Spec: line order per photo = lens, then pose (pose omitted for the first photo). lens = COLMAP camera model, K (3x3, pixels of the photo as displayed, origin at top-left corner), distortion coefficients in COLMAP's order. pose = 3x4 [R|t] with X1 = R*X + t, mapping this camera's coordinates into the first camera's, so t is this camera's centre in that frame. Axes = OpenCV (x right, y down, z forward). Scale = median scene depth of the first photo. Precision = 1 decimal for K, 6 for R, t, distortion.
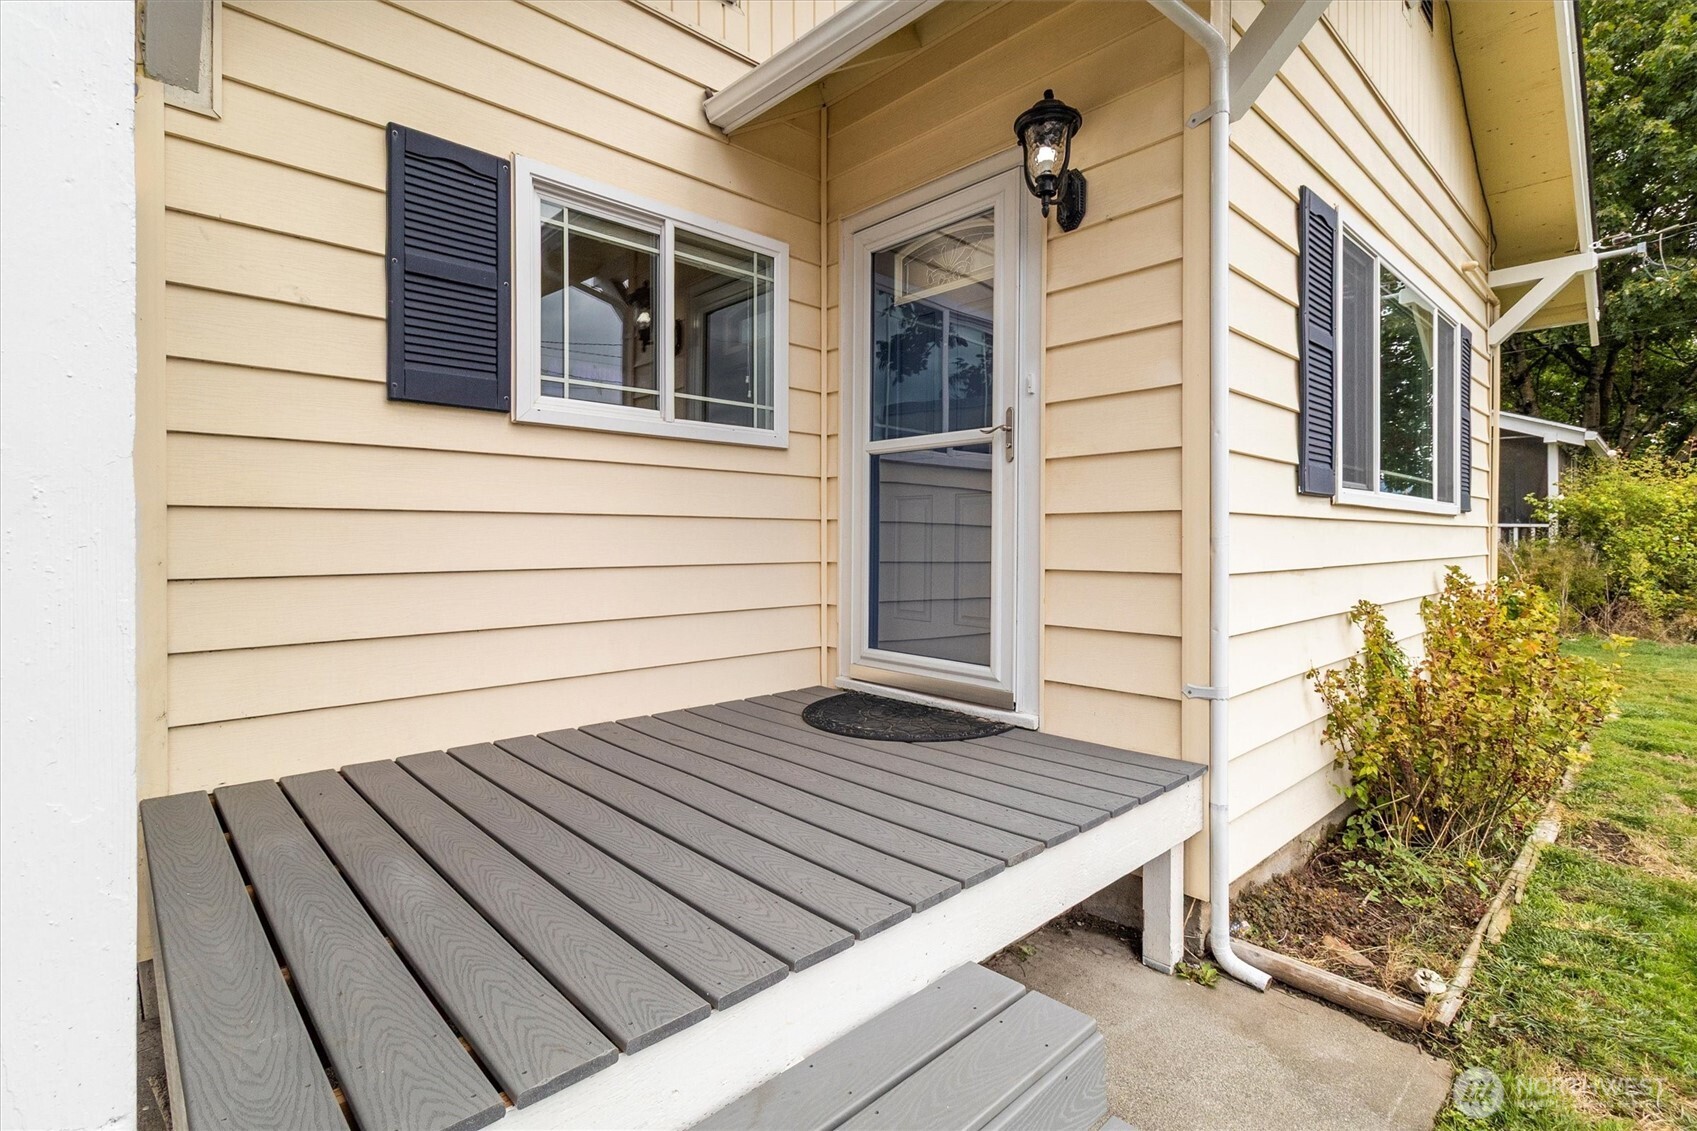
lens RADIAL K [[780.3, 0, 854.1], [0, 780.3, 537.8], [0, 0, 1]] dist [0.004173, -0.000416]
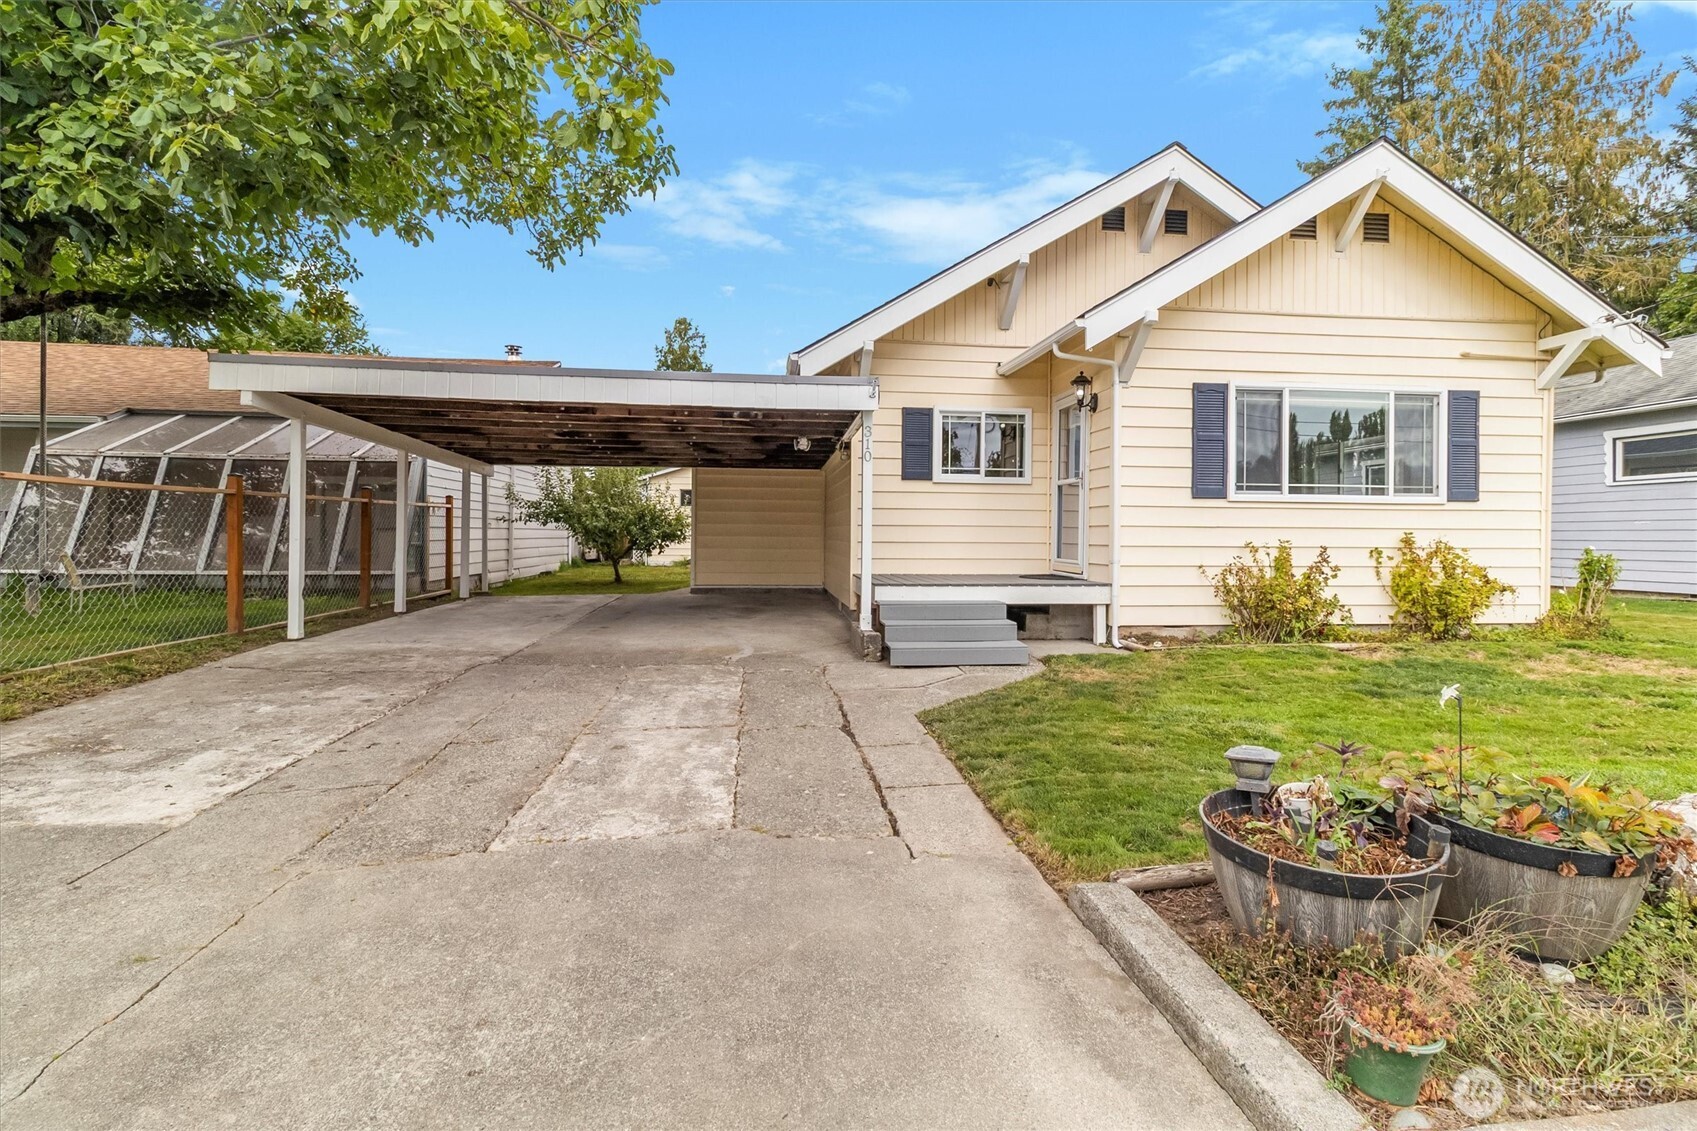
lens RADIAL K [[780.3, 0, 854.1], [0, 780.3, 537.8], [0, 0, 1]] dist [0.004173, -0.000416]
pose [[0.796147, 0.009747, -0.605025, 1.102771], [-0.009822, 0.999947, 0.003184, 0.070677], [0.605024, 0.003408, 0.796200, -1.570836]]
